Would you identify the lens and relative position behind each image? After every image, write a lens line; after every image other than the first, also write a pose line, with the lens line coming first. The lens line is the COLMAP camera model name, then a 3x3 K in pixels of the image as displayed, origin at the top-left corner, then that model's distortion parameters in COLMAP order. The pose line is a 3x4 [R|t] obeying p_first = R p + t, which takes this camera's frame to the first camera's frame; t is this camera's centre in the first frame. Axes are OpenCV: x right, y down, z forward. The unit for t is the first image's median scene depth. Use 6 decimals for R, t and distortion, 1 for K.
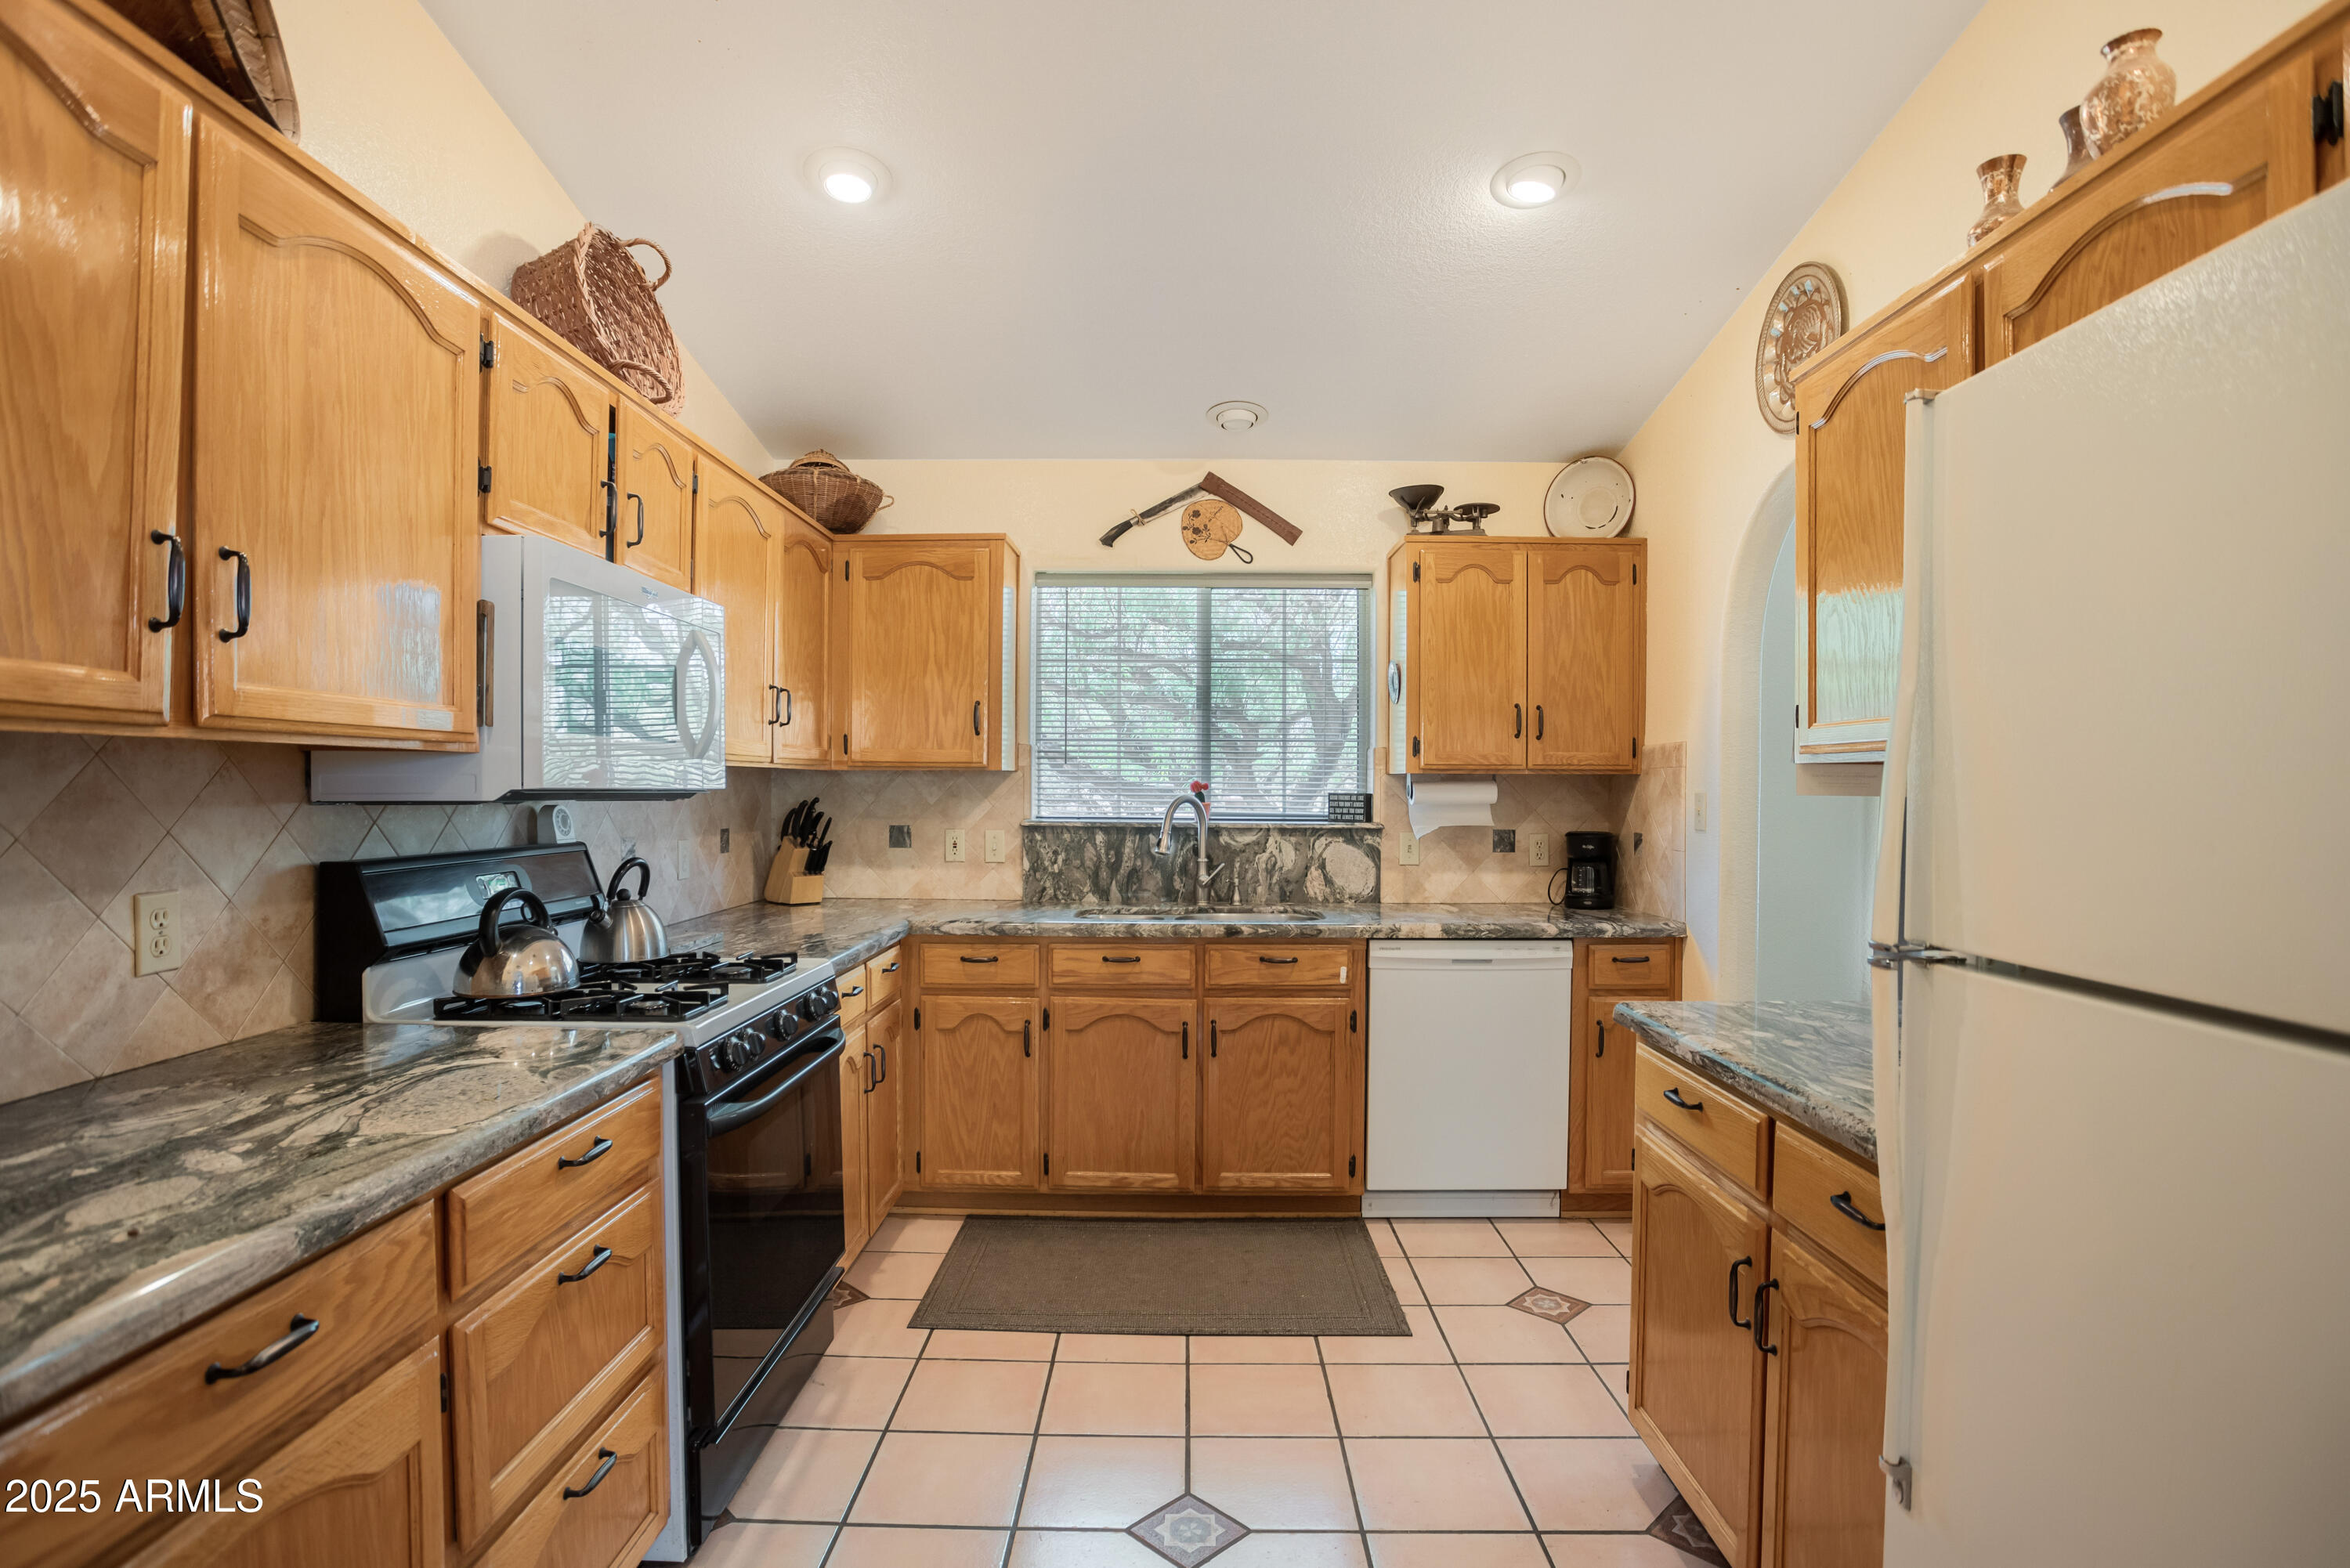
lens RADIAL K [[1181.1, 0, 1171.5], [0, 1181.1, 795.0], [0, 0, 1]] dist [-0.055384, 0.026037]
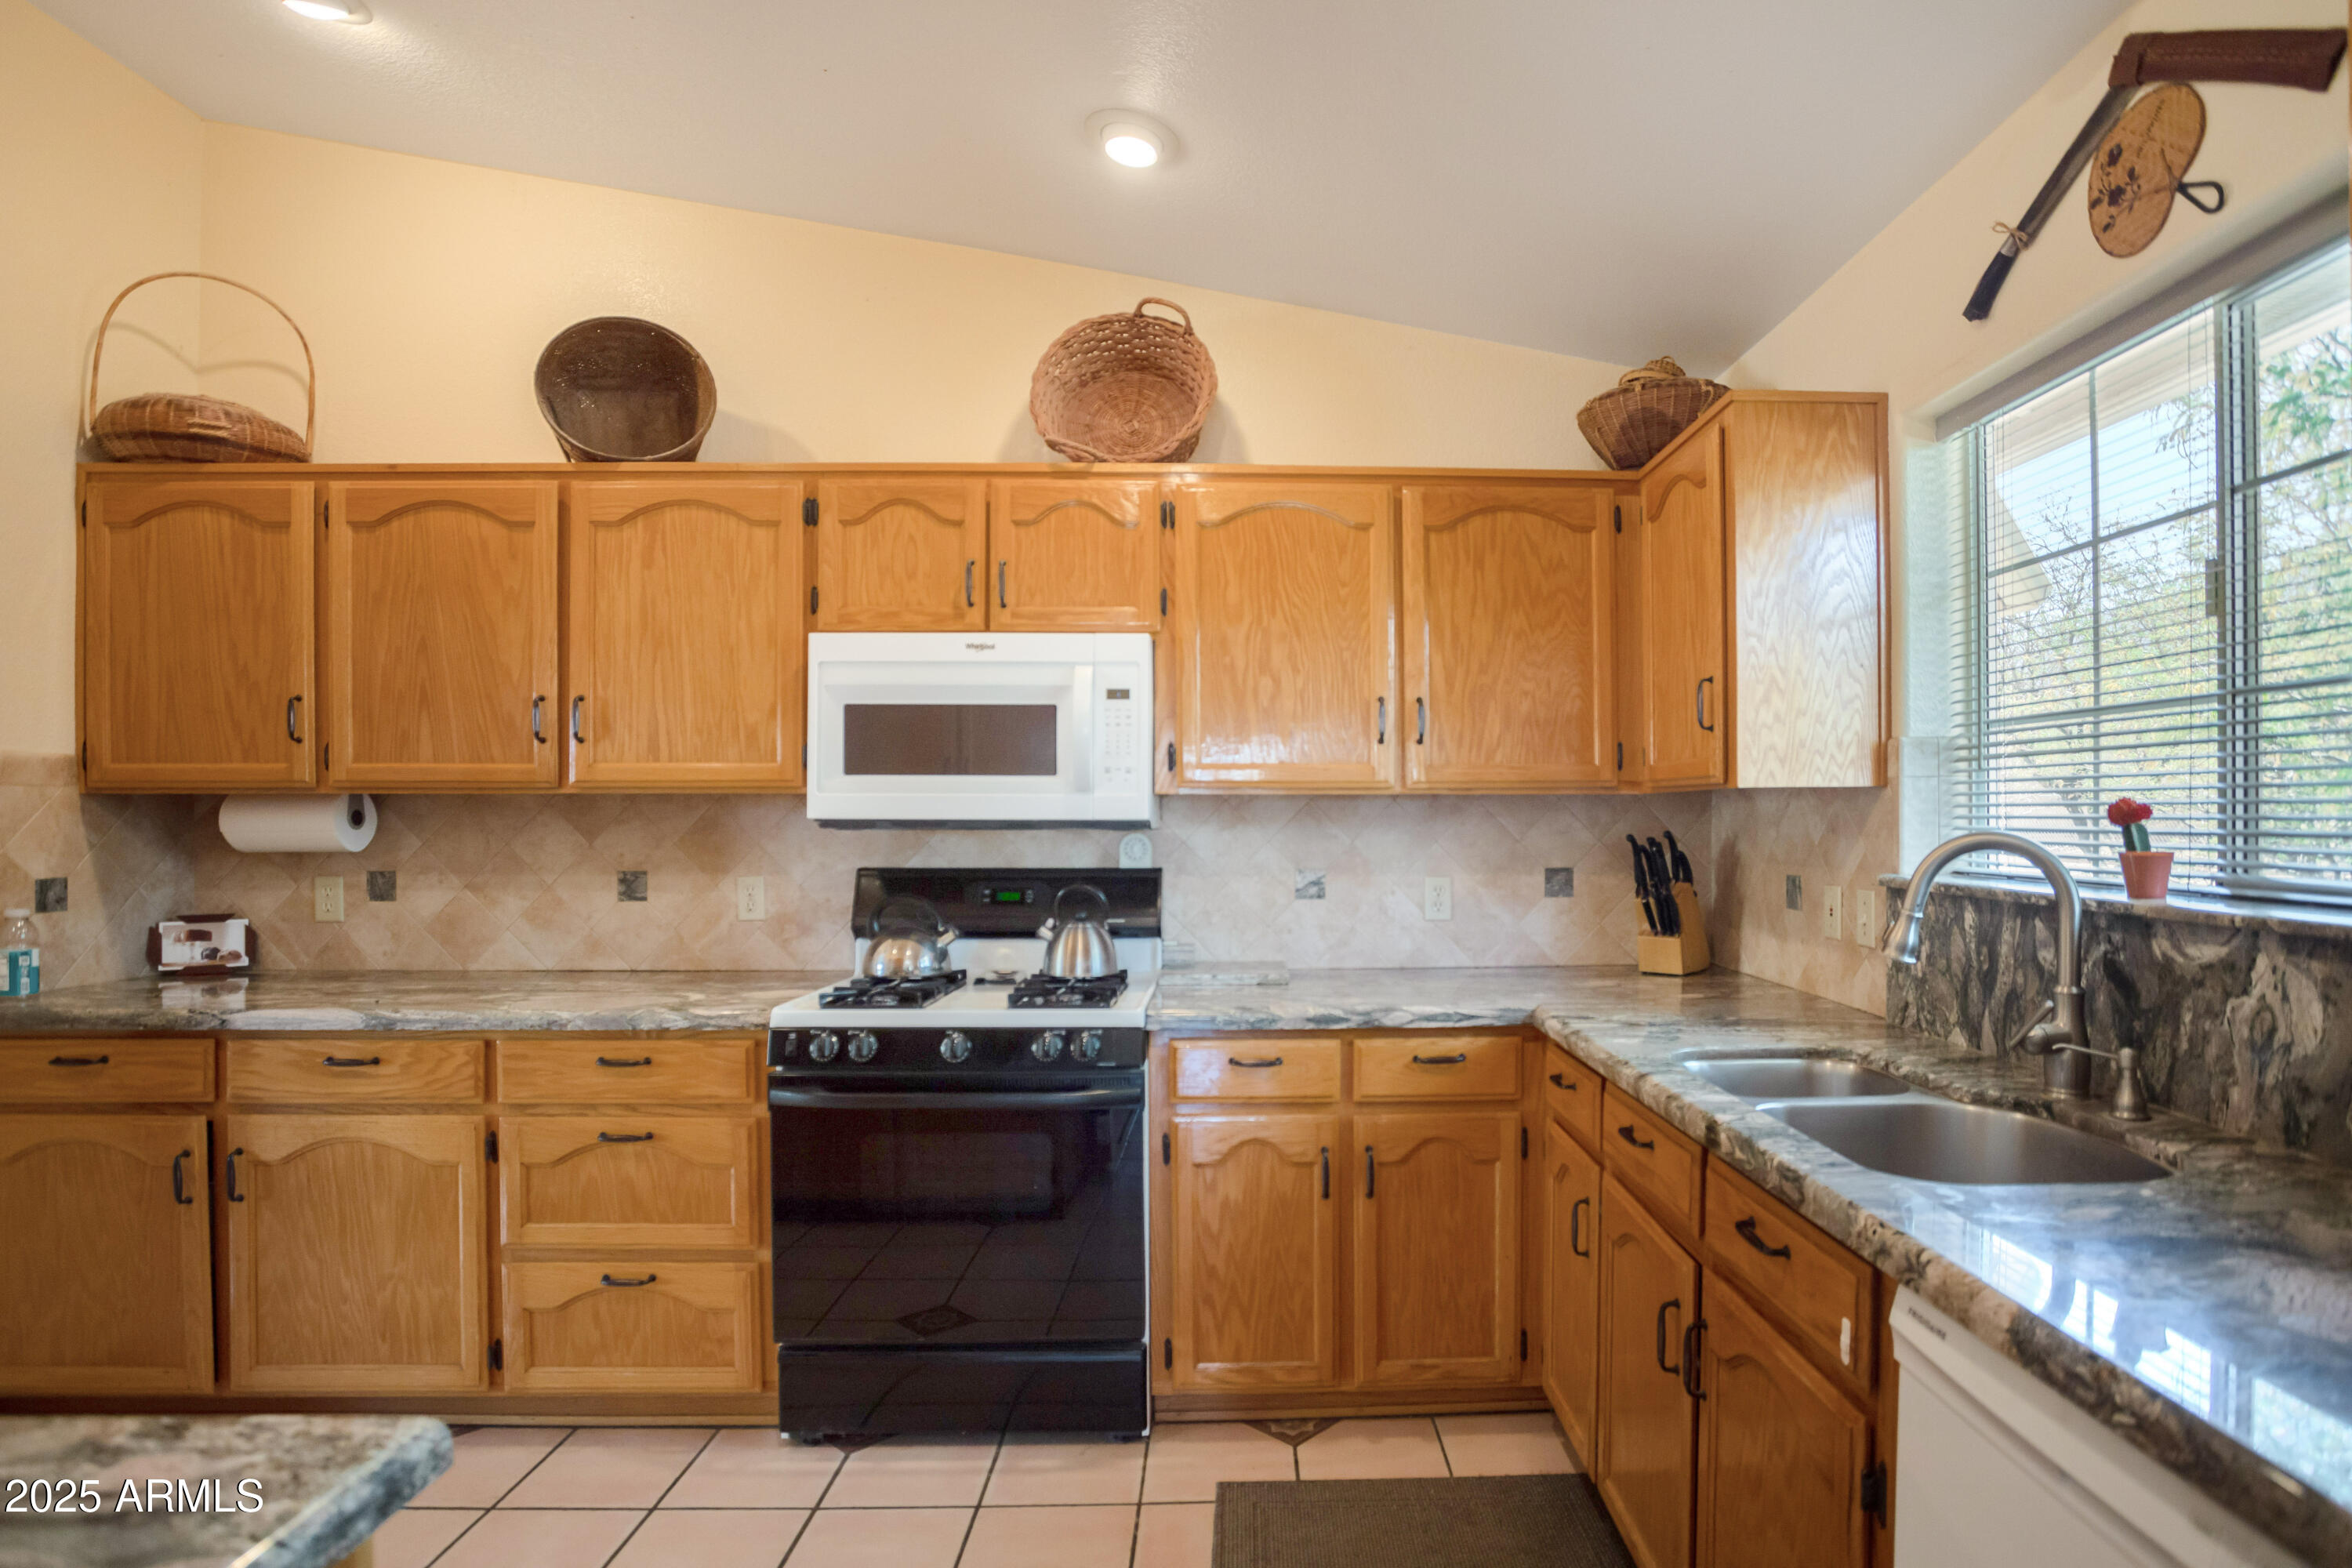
lens RADIAL K [[1233.8, 0, 1277.7], [0, 1233.8, 806.5], [0, 0, 1]] dist [-0.066815, 0.032157]
pose [[0.050020, -0.010312, -0.998695, 1.027055], [-0.004471, 0.999934, -0.010549, -0.007627], [0.998738, 0.004993, 0.049971, 1.656612]]
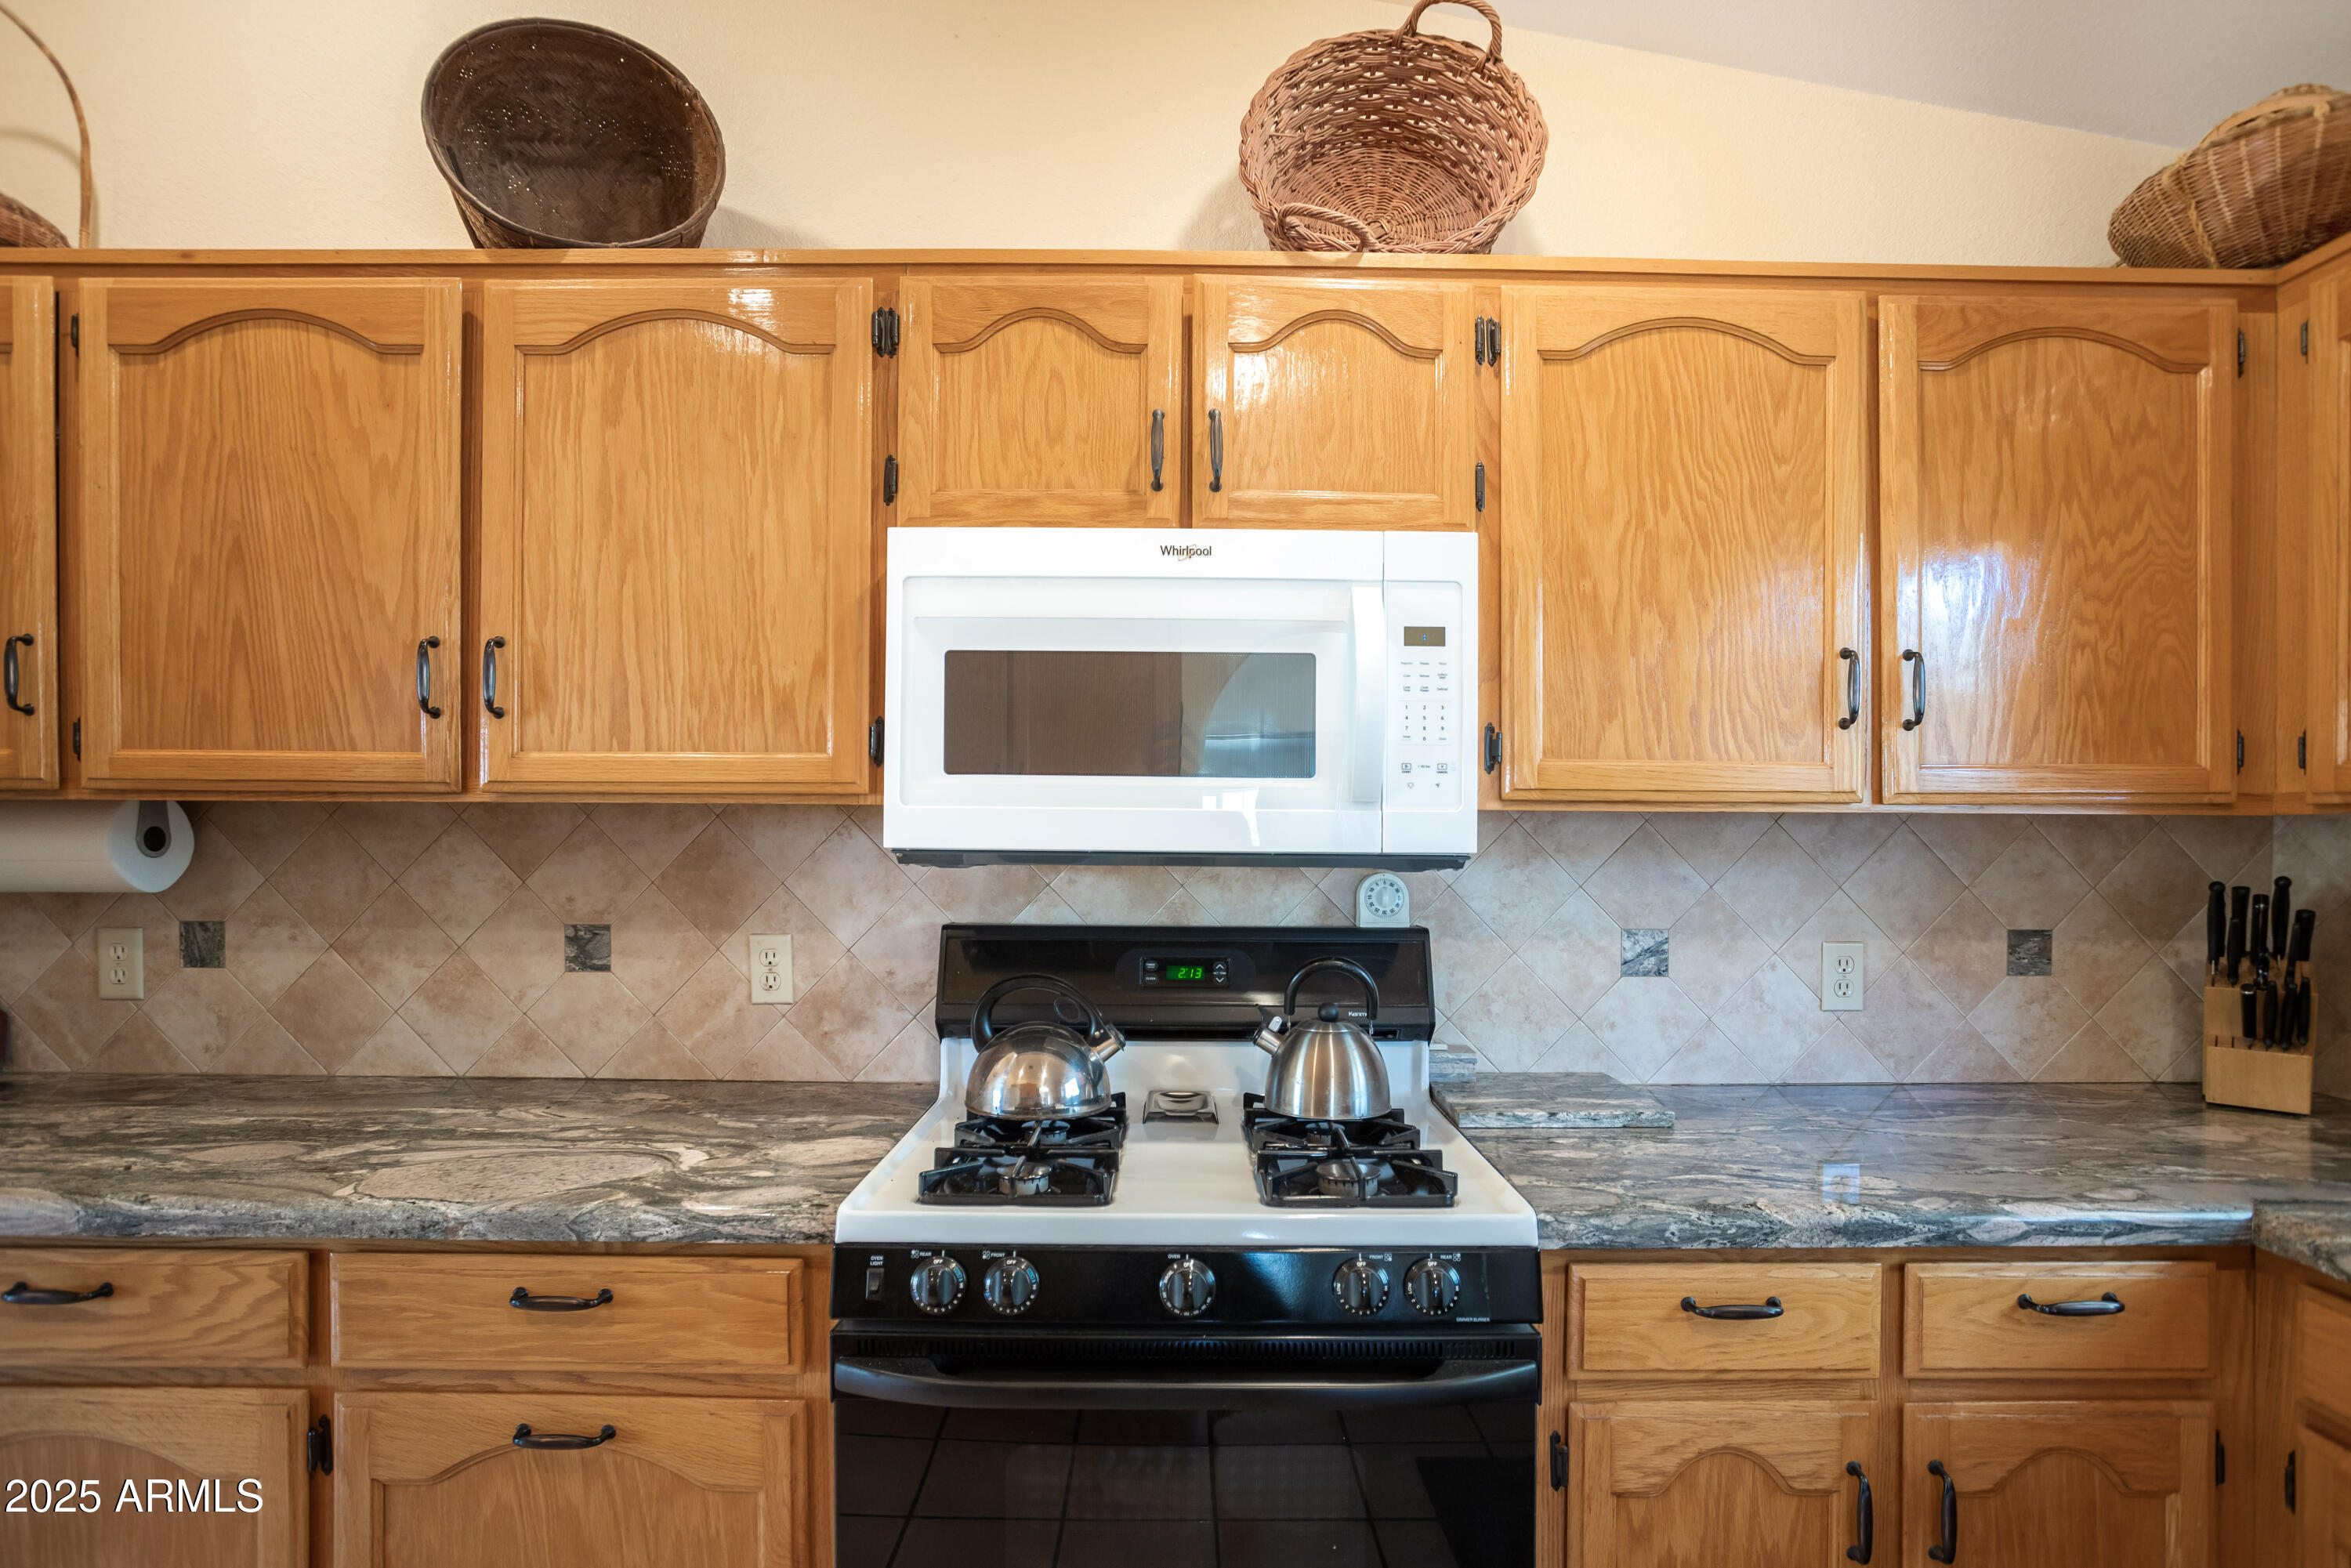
lens RADIAL K [[1162.6, 0, 1174.3], [0, 1162.6, 832.8], [0, 0, 1]] dist [-0.052583, 0.026136]
pose [[0.019476, -0.003541, -0.999804, 0.274738], [-0.011849, 0.999923, -0.003772, -0.016856], [0.999740, 0.011920, 0.019432, 1.322922]]
